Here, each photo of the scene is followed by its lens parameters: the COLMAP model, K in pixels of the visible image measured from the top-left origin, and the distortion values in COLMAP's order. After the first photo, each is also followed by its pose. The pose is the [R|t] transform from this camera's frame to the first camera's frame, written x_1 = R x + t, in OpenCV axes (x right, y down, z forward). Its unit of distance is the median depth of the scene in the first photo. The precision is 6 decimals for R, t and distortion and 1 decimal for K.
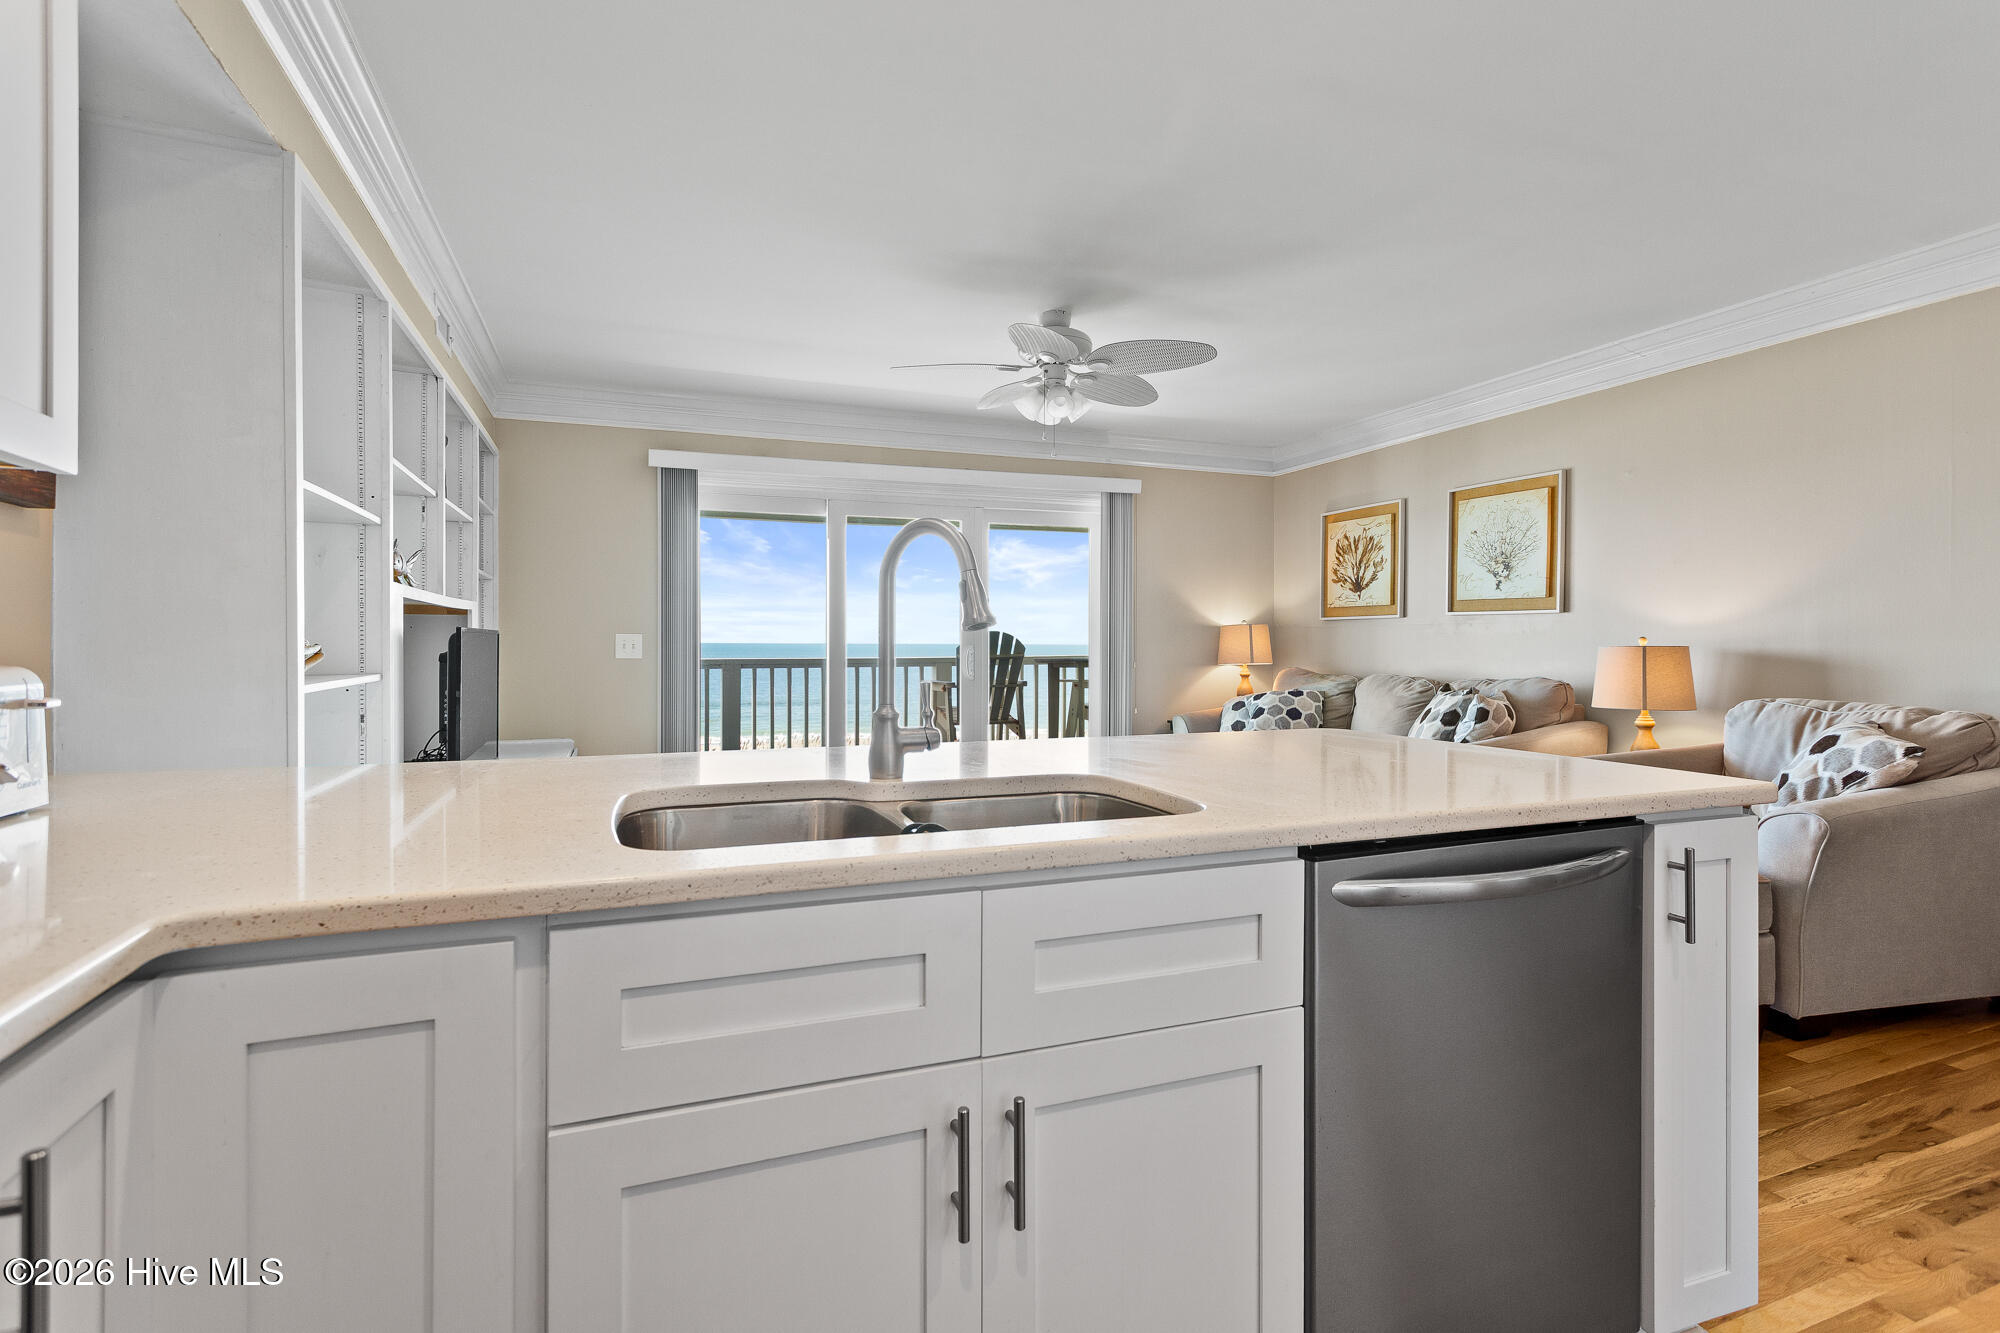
lens RADIAL K [[925.6, 0, 991.0], [0, 925.6, 659.0], [0, 0, 1]] dist [-0.000097, -0.000122]
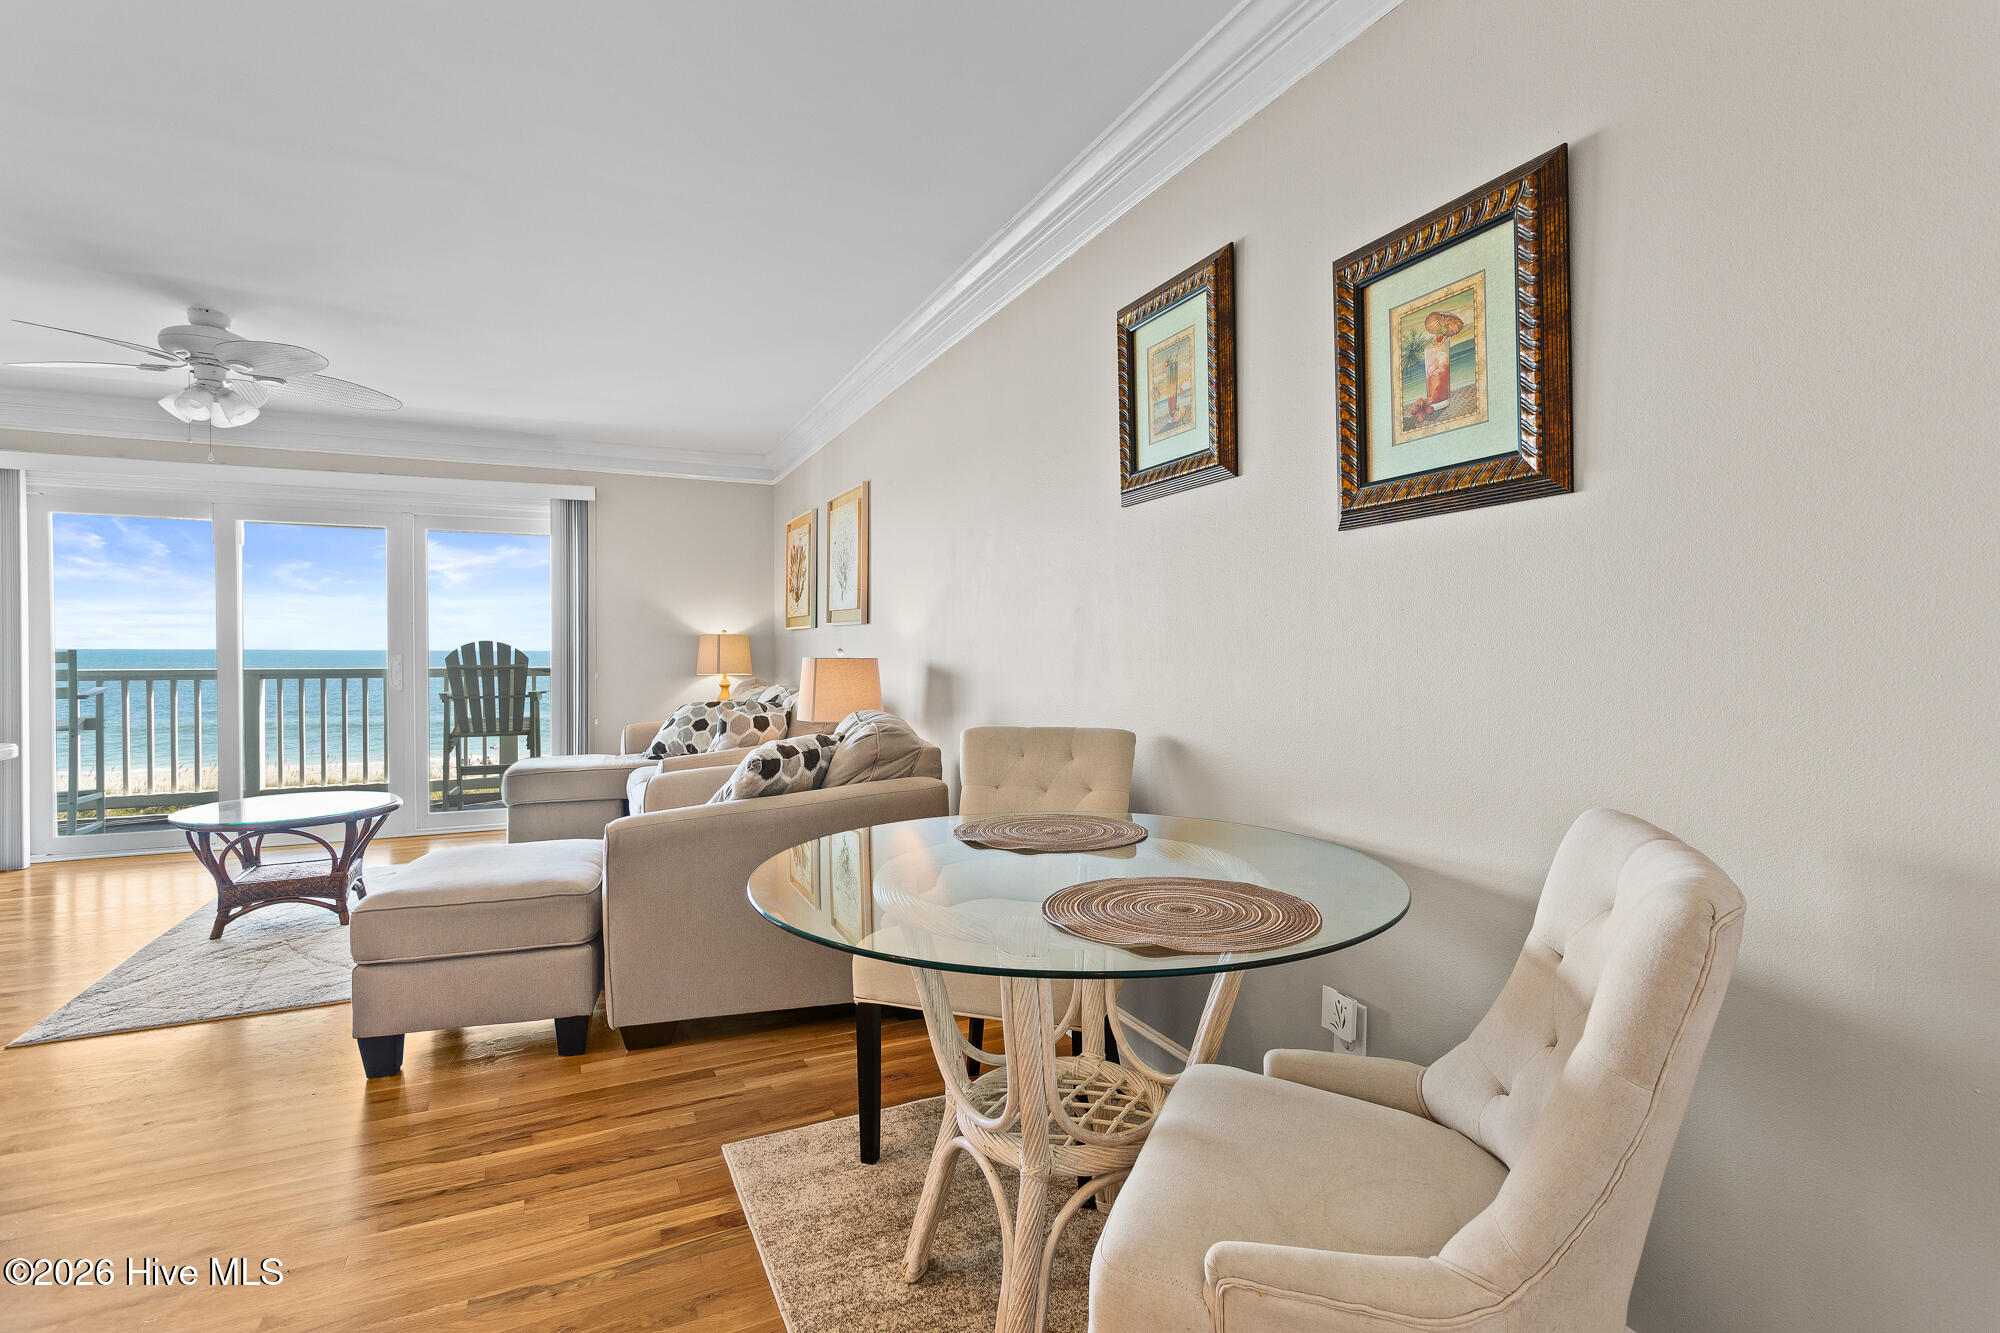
lens RADIAL K [[936.6, 0, 1000.0], [0, 936.6, 666.5], [0, 0, 1]] dist [-0.001292, -0.000106]
pose [[0.996070, 0.001974, 0.088548, 0.560424], [-0.001757, 0.999995, -0.002529, -0.001911], [-0.088552, 0.002363, 0.996069, -0.024967]]
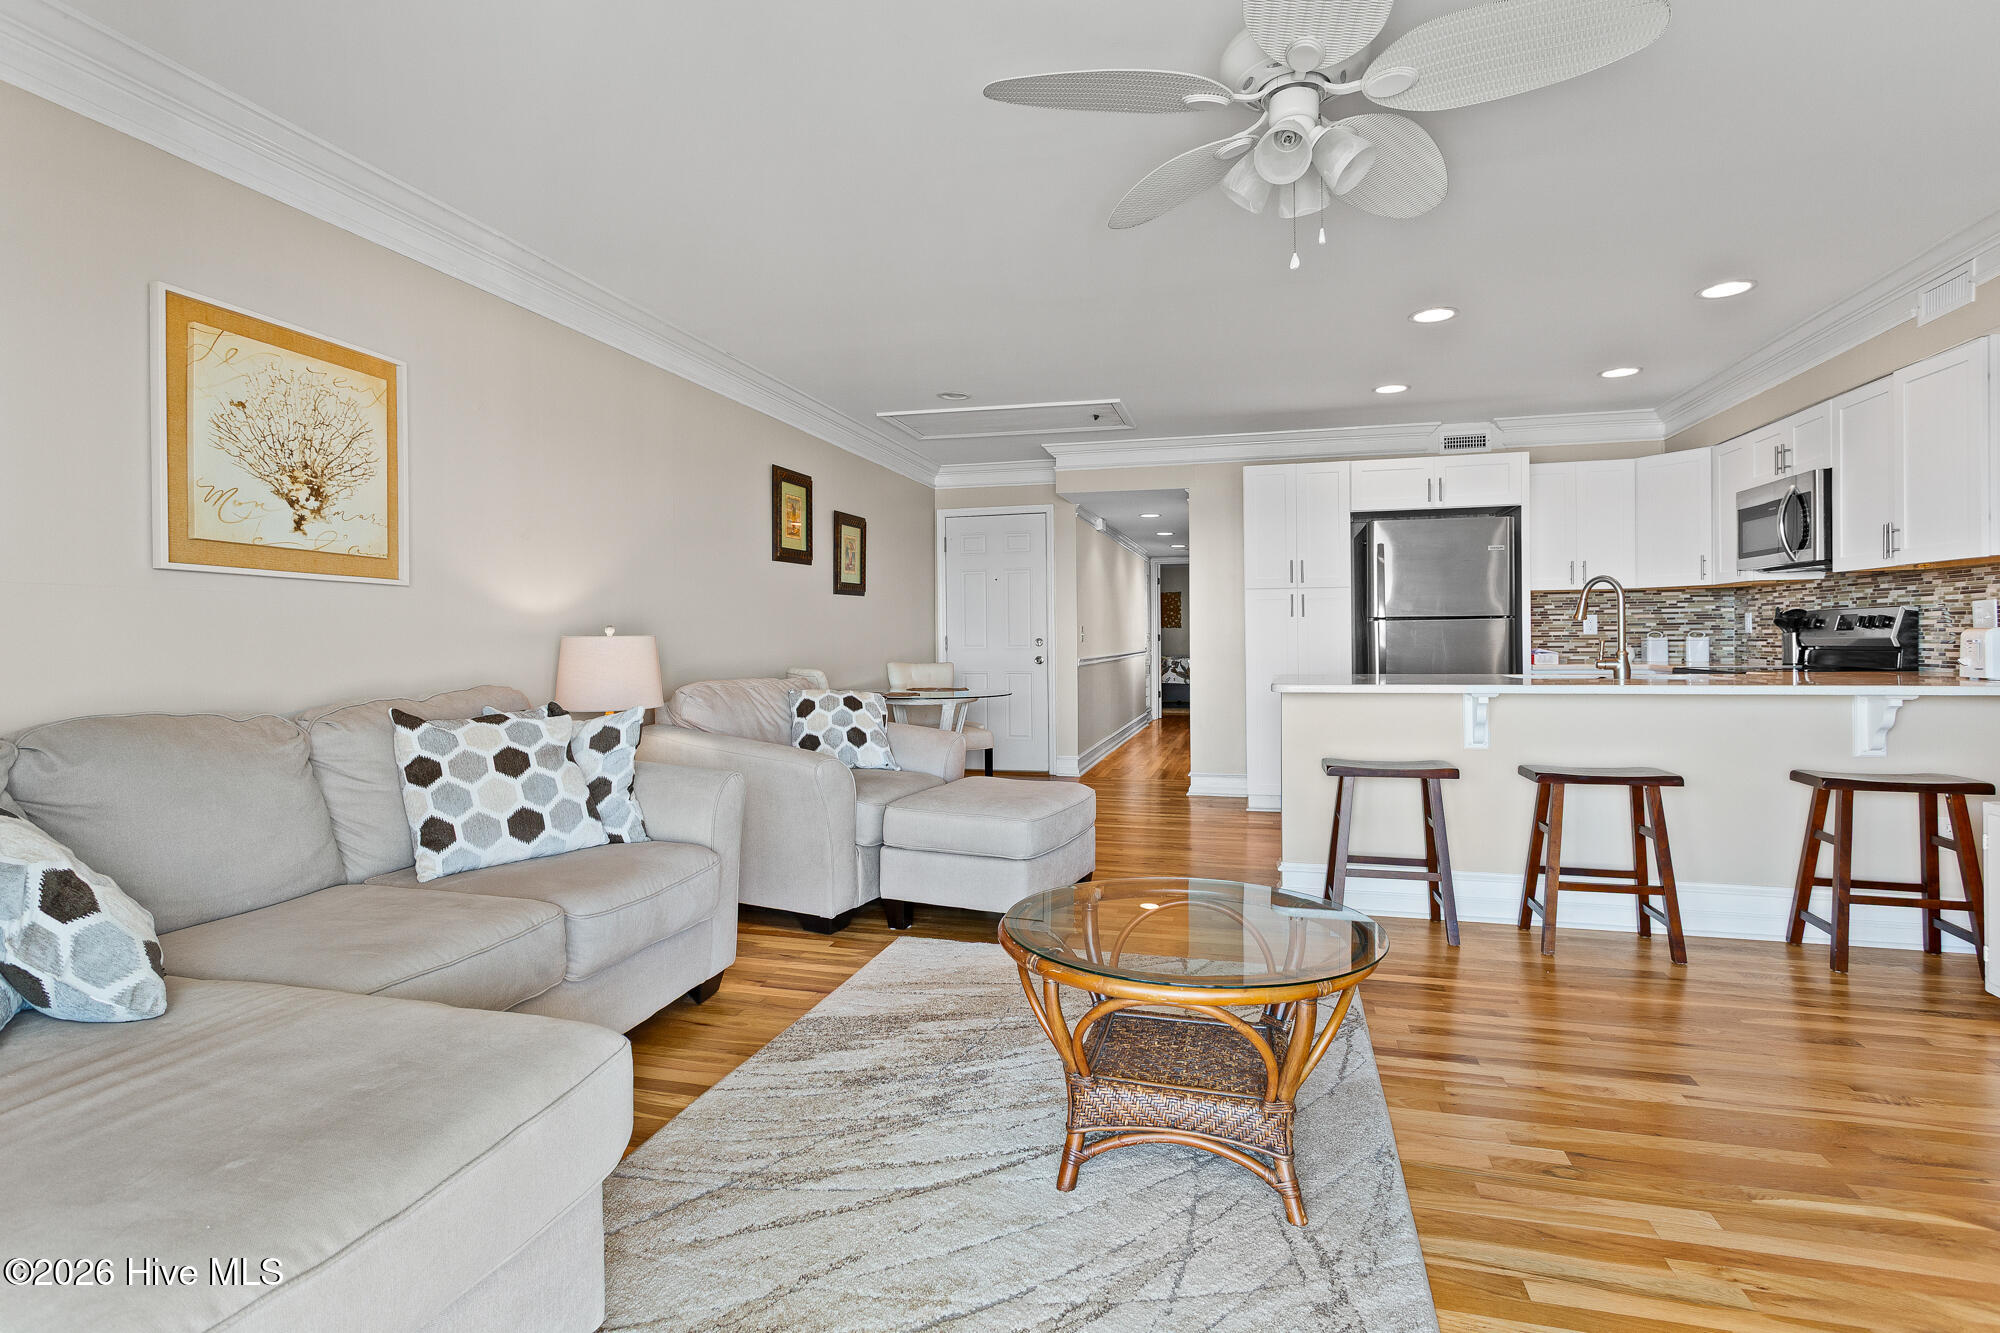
lens RADIAL K [[967.8, 0, 998.8], [0, 967.8, 646.7], [0, 0, 1]] dist [0.001880, 0.001542]
pose [[-0.804675, 0.002295, 0.593711, -0.088383], [0.019691, 0.999546, 0.022824, -0.012343], [-0.593389, 0.030057, -0.804354, 1.051634]]
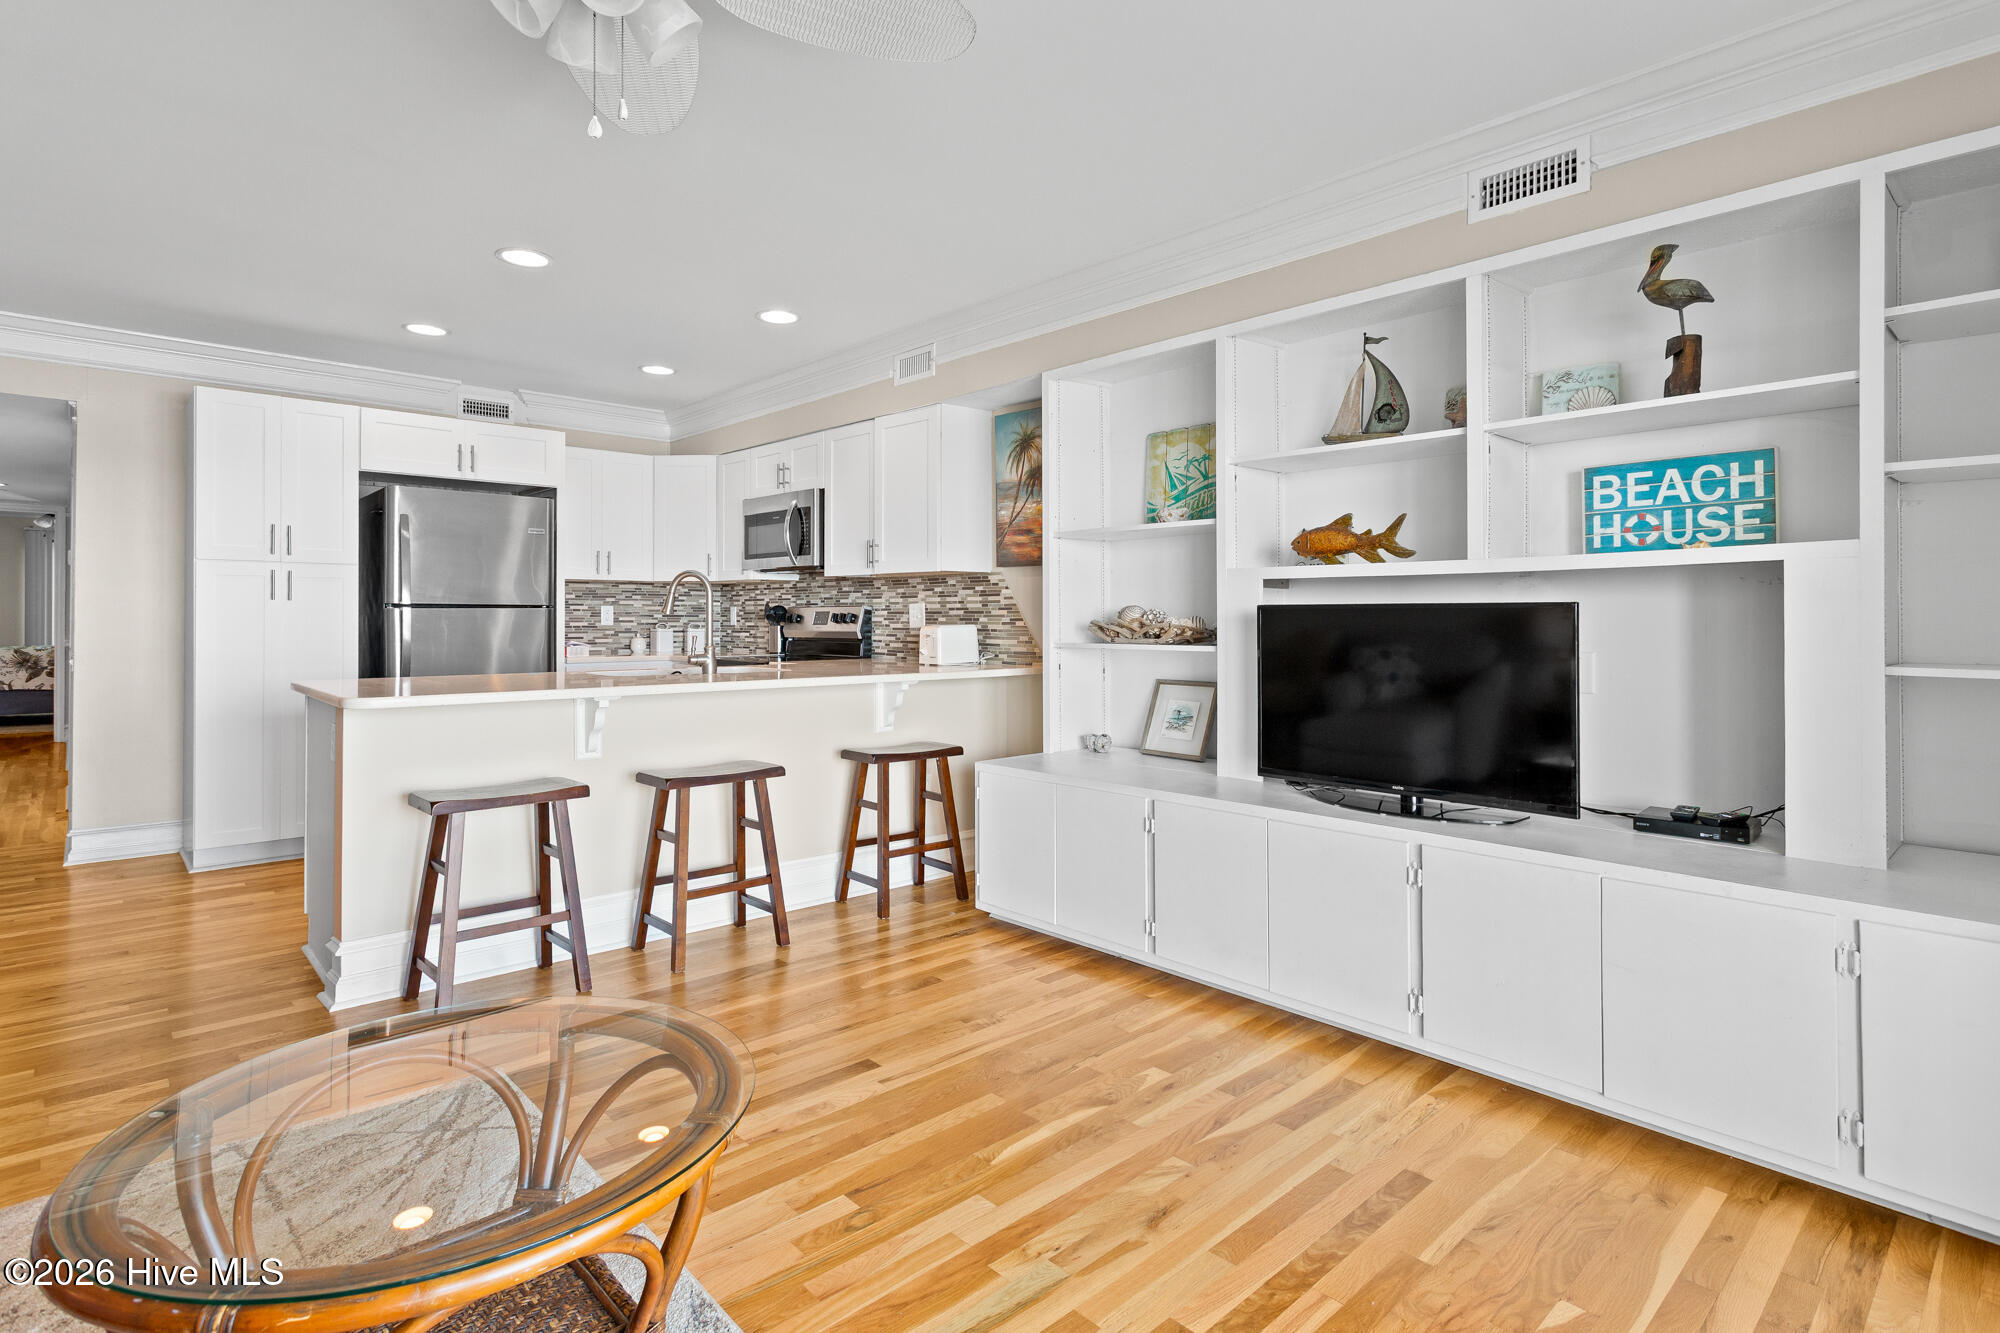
lens RADIAL K [[1013.8, 0, 968.9], [0, 1013.8, 613.3], [0, 0, 1]] dist [0.002384, 0.001390]
pose [[-0.935739, -0.003485, -0.352676, 0.042712], [-0.008315, 0.999891, 0.012183, -0.018668], [0.352595, 0.014333, -0.935666, 0.982927]]
